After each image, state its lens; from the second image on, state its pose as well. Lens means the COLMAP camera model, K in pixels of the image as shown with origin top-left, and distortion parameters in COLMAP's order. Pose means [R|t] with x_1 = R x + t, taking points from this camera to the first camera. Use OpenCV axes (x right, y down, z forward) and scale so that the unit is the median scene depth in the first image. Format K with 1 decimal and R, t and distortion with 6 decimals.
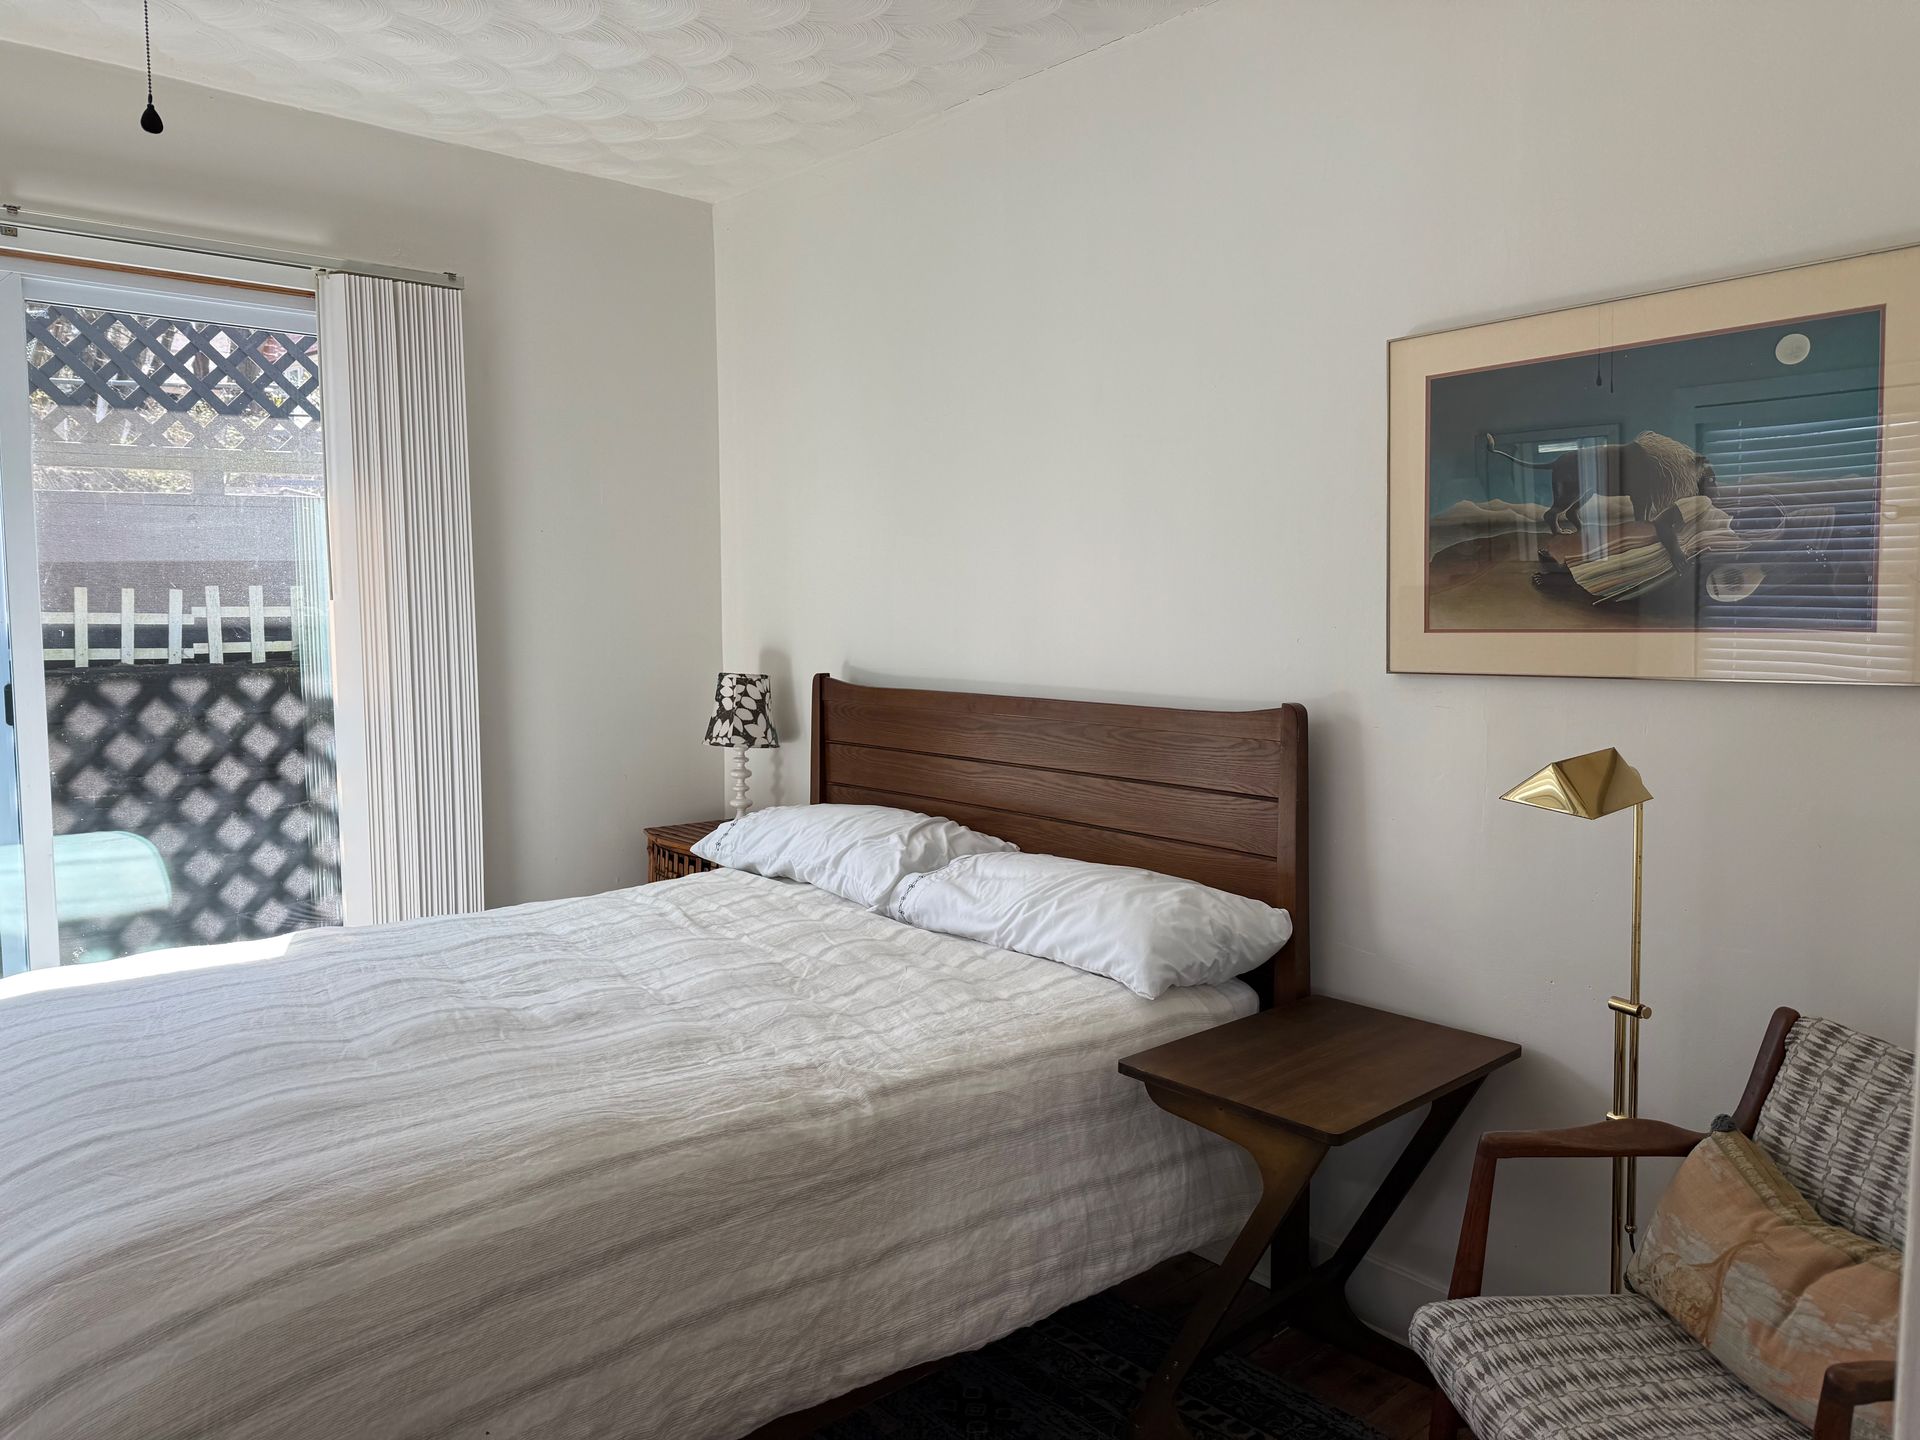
lens RADIAL K [[1345.3, 0, 953.4], [0, 1345.3, 756.0], [0, 0, 1]] dist [0.015958, -0.027031]
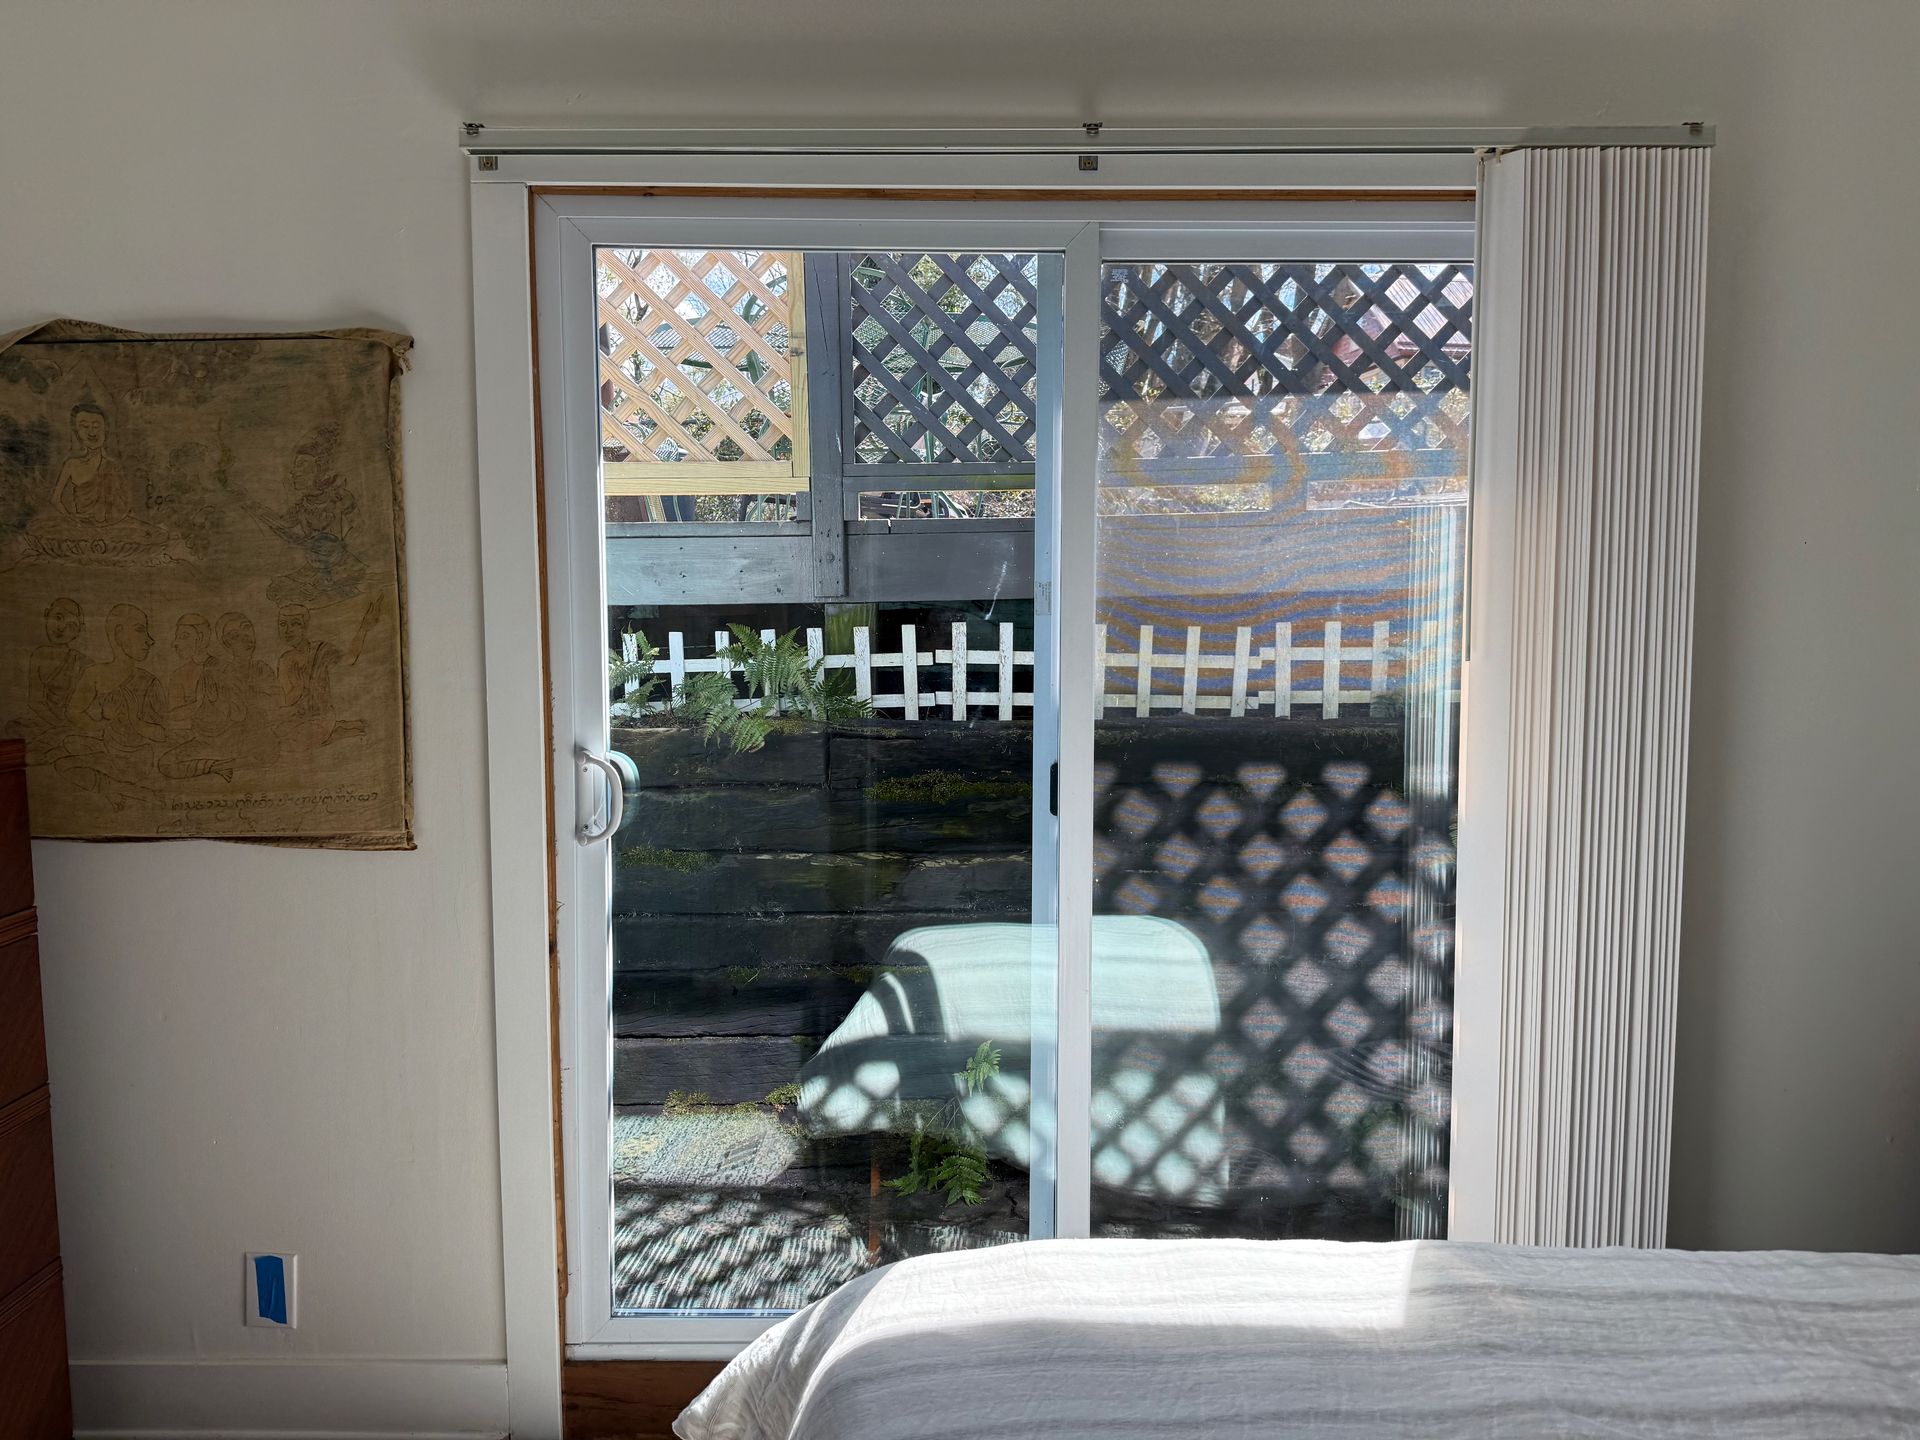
lens RADIAL K [[1345.3, 0, 969.3], [0, 1345.3, 720.4], [0, 0, 1]] dist [0.015958, -0.027031]
pose [[0.759333, 0.046539, -0.649036, -0.211254], [-0.067234, 0.997712, -0.007119, -0.062578], [0.647220, 0.049043, 0.760724, 0.336716]]
